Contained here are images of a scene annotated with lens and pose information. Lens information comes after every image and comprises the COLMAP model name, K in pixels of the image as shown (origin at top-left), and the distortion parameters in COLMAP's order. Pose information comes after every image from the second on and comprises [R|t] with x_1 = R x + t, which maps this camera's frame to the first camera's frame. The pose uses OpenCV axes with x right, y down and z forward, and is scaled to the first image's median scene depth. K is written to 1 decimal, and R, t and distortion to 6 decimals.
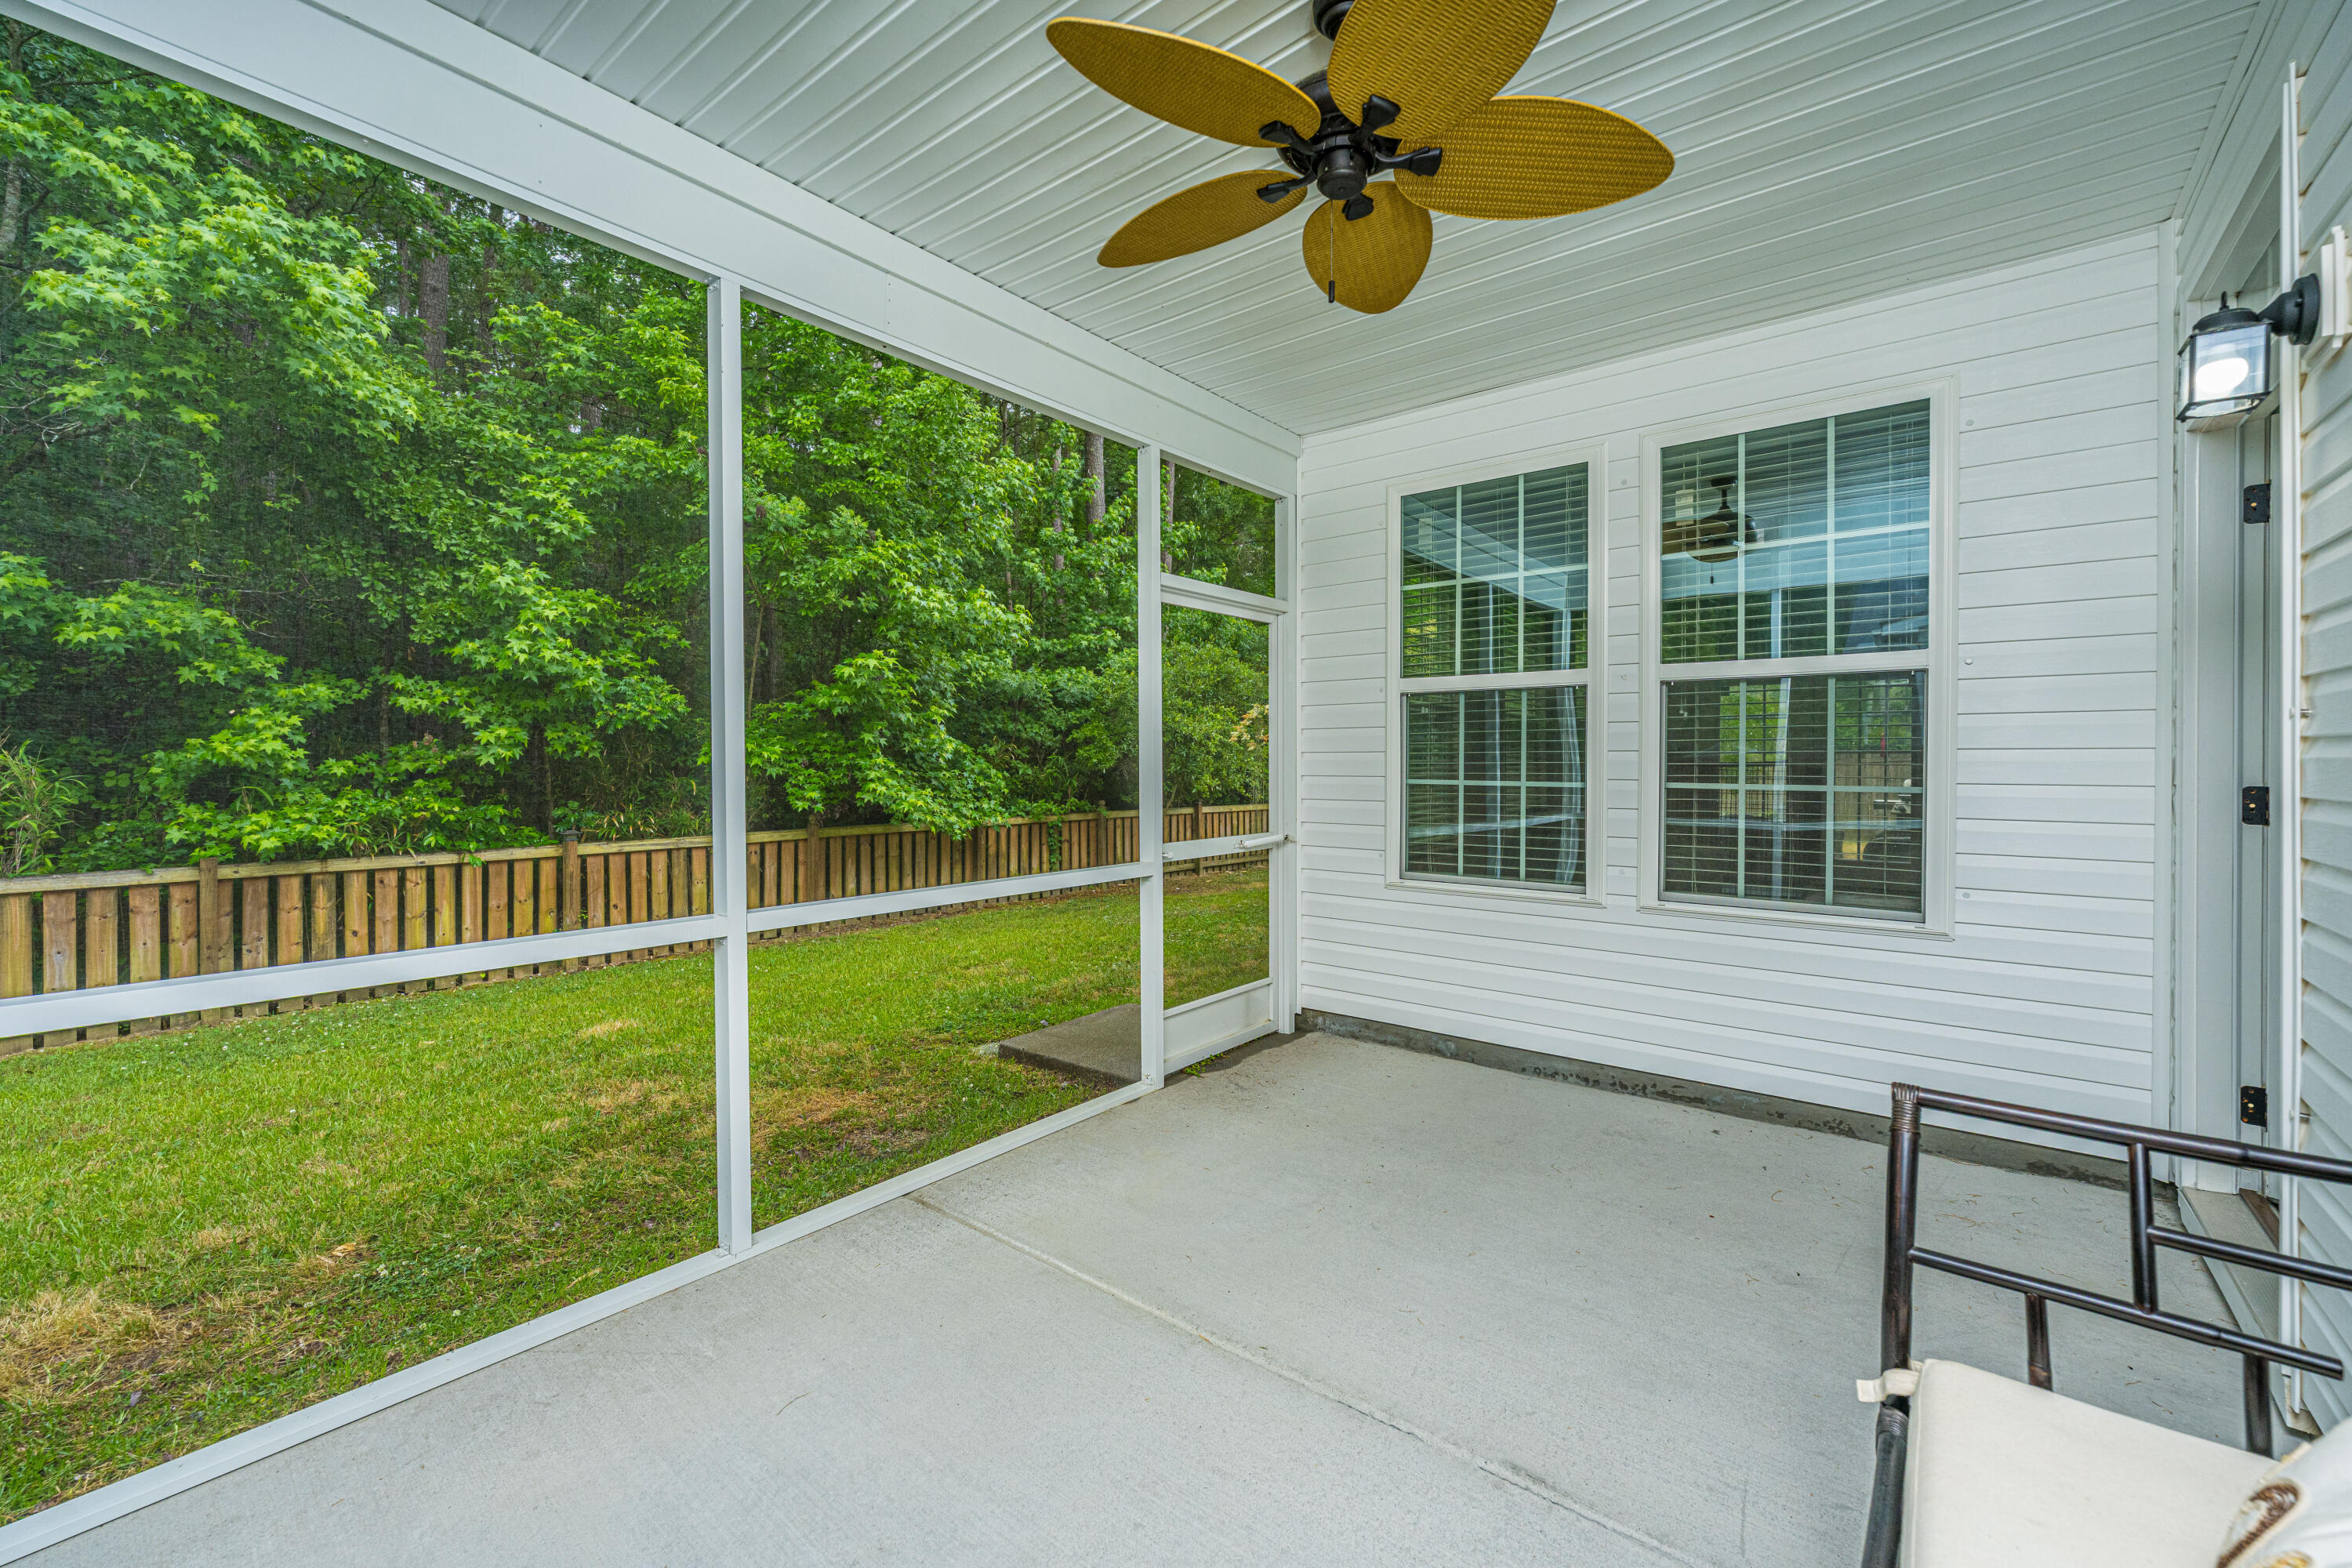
lens RADIAL K [[953.3, 0, 1185.8], [0, 953.3, 769.3], [0, 0, 1]] dist [0.003798, 0.000771]
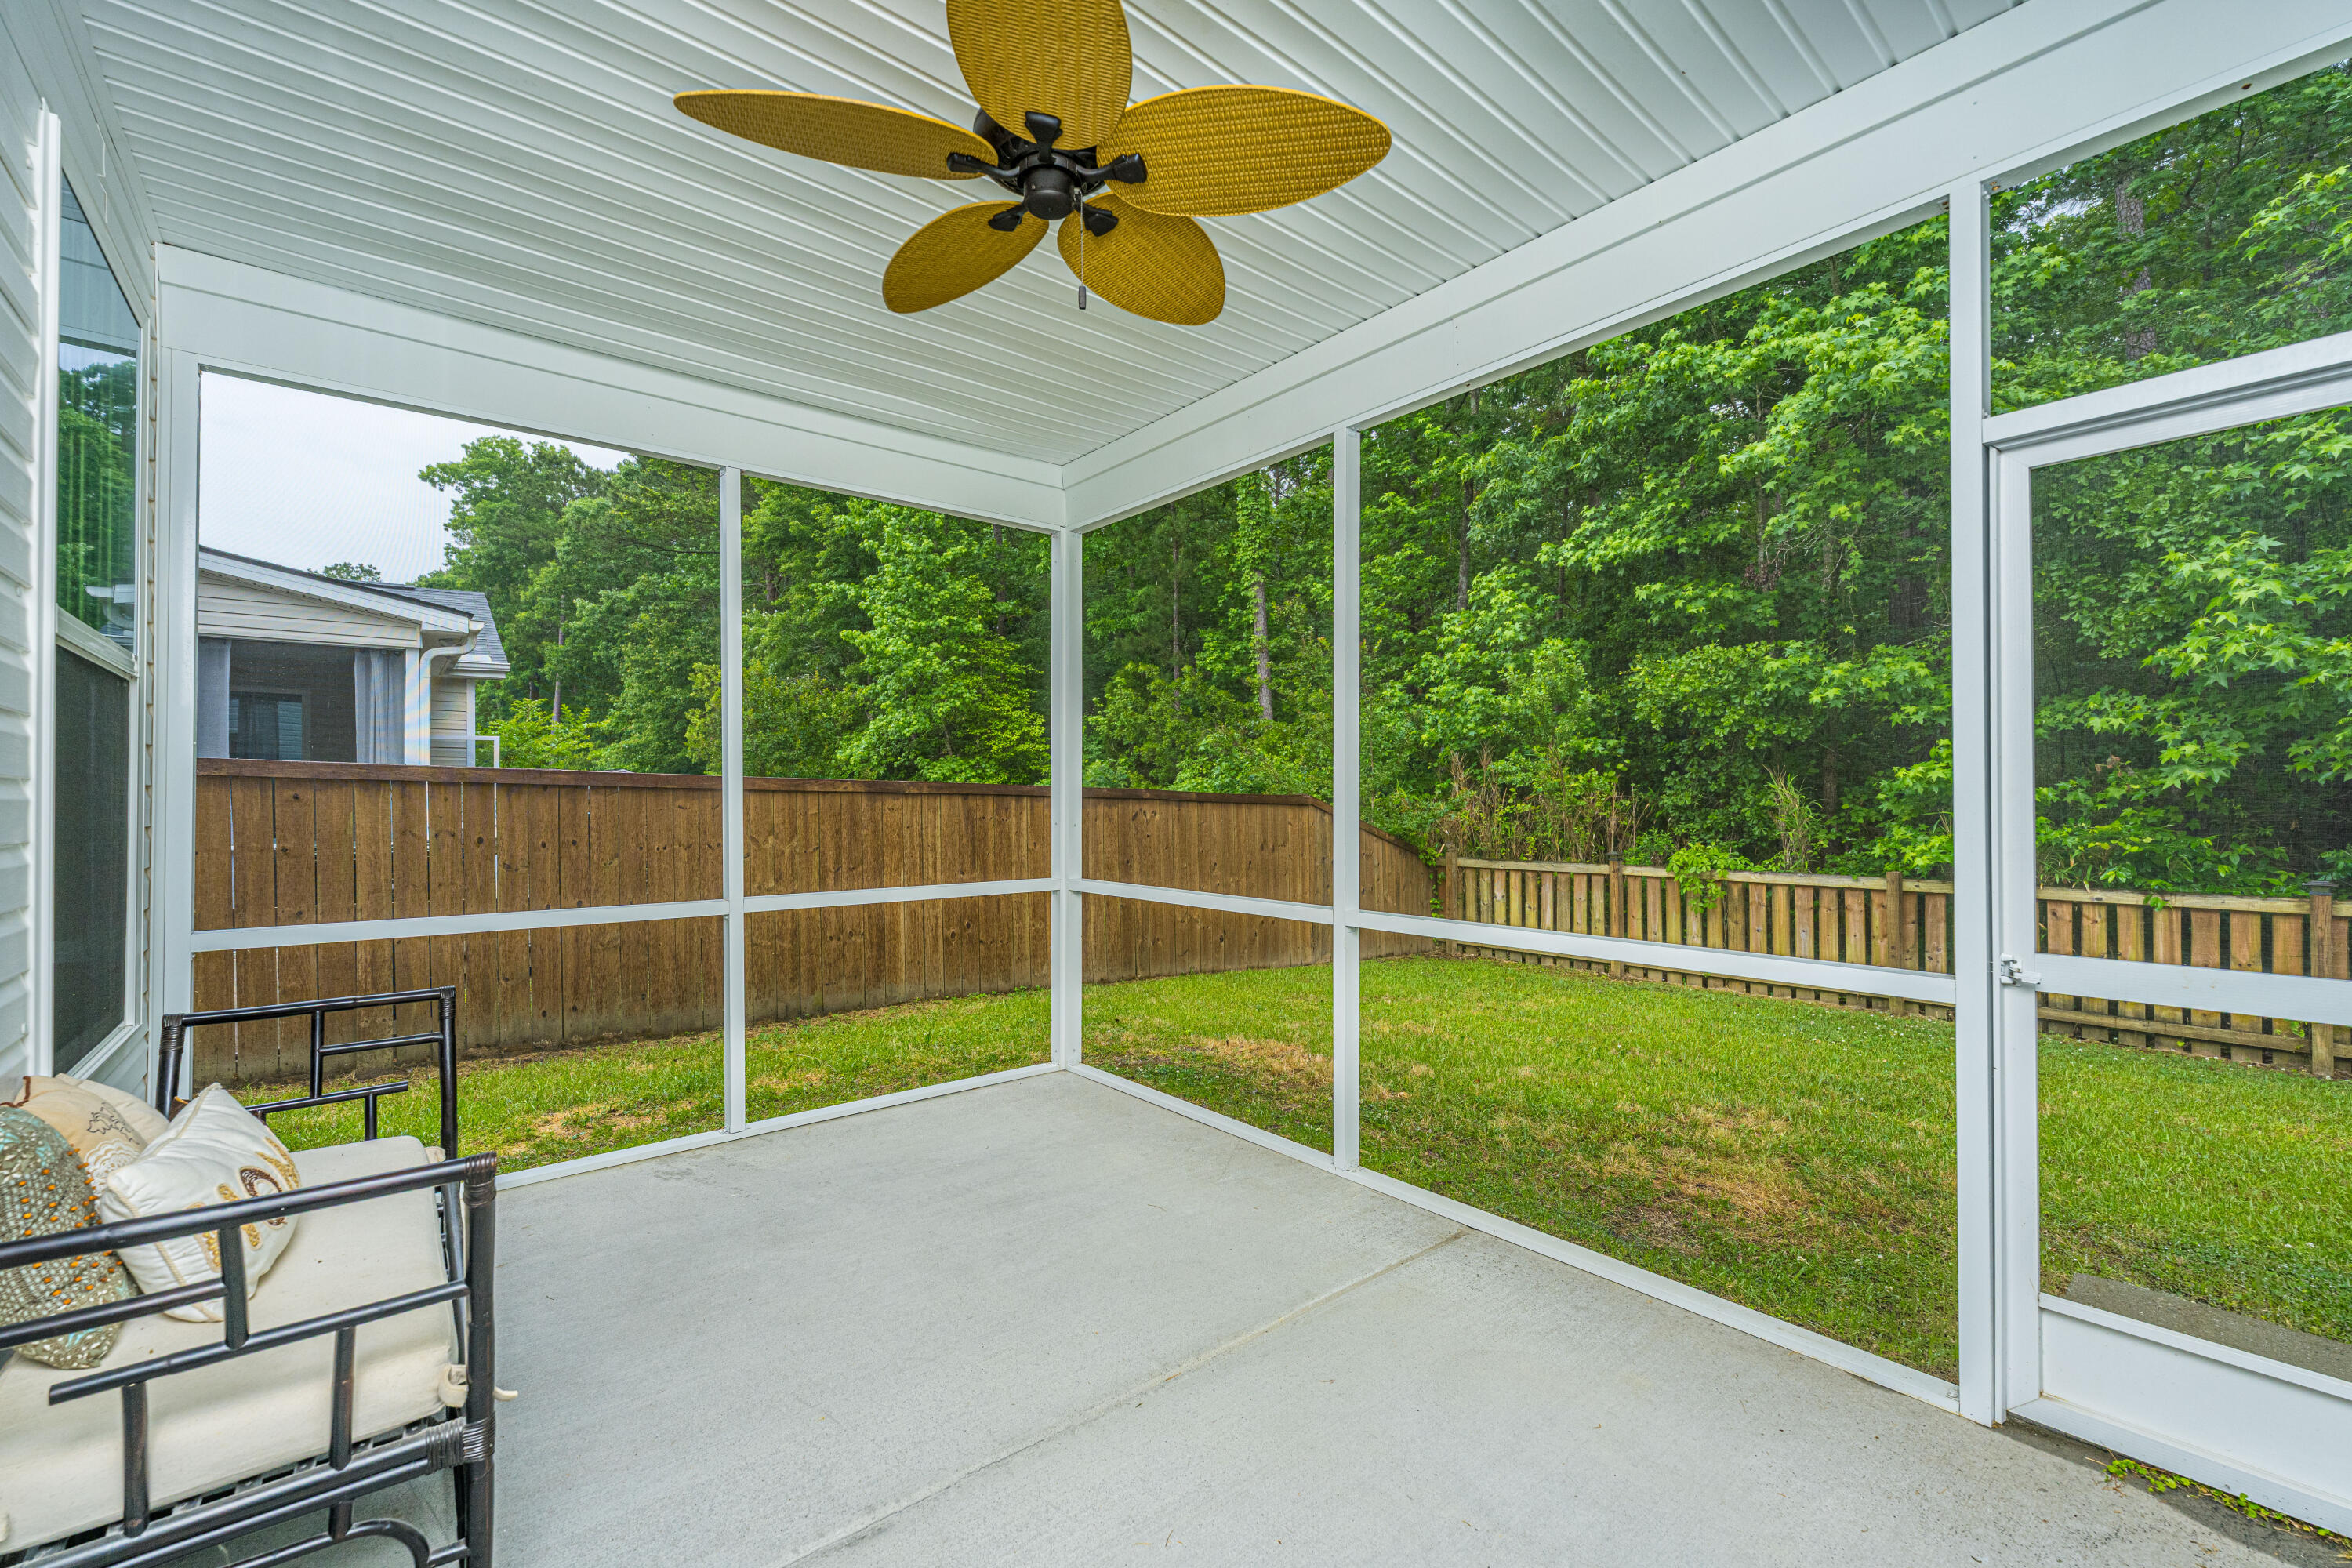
lens RADIAL K [[953.3, 0, 1184.8], [0, 953.3, 793.3], [0, 0, 1]] dist [0.003798, 0.000771]
pose [[-0.188019, -0.002344, -0.982163, 0.292823], [0.001384, 0.999996, -0.002651, -0.002258], [0.982164, -0.001858, -0.188015, 0.352470]]
